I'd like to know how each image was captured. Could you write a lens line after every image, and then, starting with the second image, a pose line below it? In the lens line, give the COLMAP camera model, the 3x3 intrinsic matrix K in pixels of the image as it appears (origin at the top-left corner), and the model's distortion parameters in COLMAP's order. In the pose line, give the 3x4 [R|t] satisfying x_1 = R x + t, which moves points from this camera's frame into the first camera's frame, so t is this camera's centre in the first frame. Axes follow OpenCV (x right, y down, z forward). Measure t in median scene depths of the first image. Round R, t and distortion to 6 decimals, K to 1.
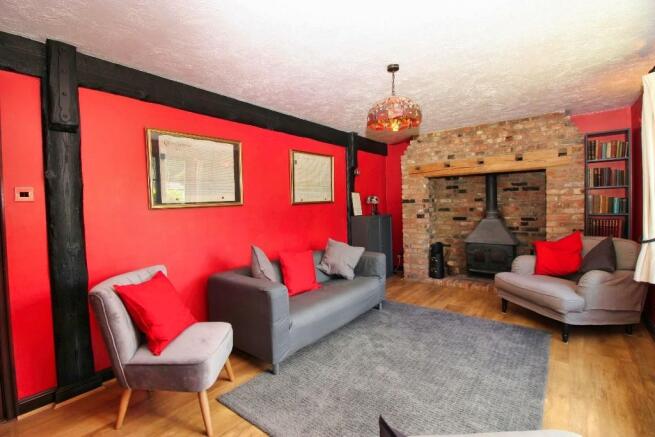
lens RADIAL K [[304.3, 0, 324.3], [0, 304.3, 215.7], [0, 0, 1]] dist [-0.008198, -0.003701]
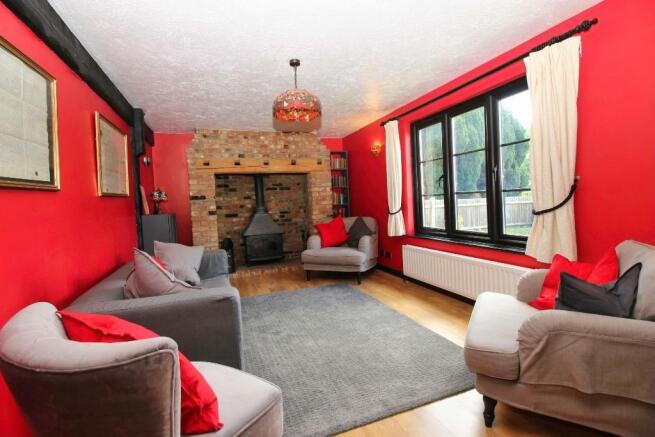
lens RADIAL K [[304.3, 0, 326.6], [0, 304.3, 213.5], [0, 0, 1]] dist [-0.008198, -0.003701]
pose [[0.512452, -0.033167, 0.858075, -0.344725], [0.066589, 0.997780, -0.001200, 0.030021], [-0.856130, 0.057754, 0.513523, 0.195188]]
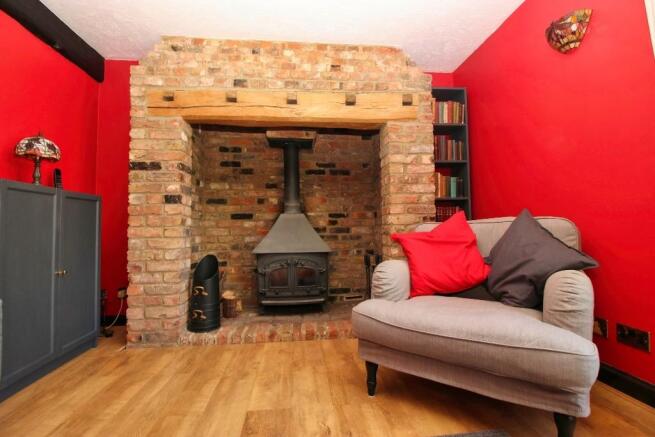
lens RADIAL K [[304.3, 0, 325.0], [0, 304.3, 212.6], [0, 0, 1]] dist [-0.008198, -0.003701]
pose [[0.717142, 0.054490, 0.694793, 0.170360], [0.020166, 0.994899, -0.098841, 0.074827], [-0.696635, 0.084894, 0.712385, 0.534141]]
